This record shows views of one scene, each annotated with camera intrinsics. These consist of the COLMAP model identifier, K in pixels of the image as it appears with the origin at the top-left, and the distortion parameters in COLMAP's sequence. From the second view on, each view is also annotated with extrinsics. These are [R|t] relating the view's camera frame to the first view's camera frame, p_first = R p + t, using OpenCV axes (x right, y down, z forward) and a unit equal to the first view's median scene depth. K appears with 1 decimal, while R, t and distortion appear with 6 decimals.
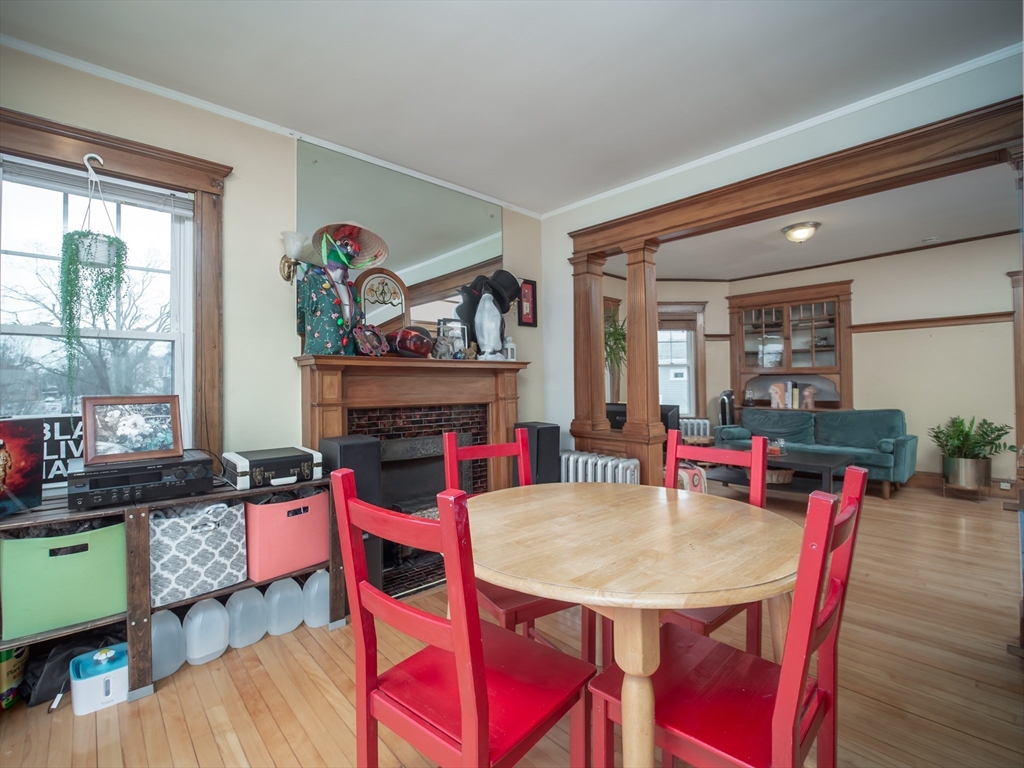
lens RADIAL K [[485.5, 0, 500.9], [0, 485.5, 377.1], [0, 0, 1]] dist [-0.018168, -0.000666]
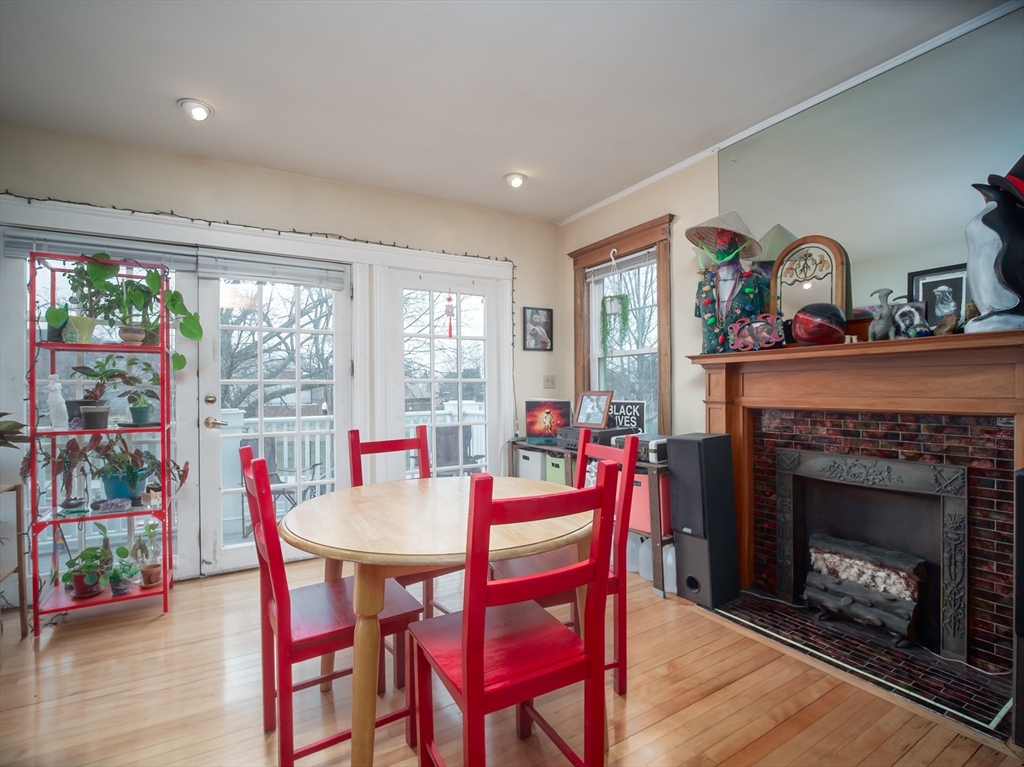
lens RADIAL K [[485.5, 0, 510.3], [0, 485.5, 387.0], [0, 0, 1]] dist [-0.018168, -0.000666]
pose [[-0.199329, 0.008800, -0.979893, 0.731371], [0.029620, 0.999557, 0.002952, 0.008211], [0.979485, -0.028436, -0.199502, 0.768932]]
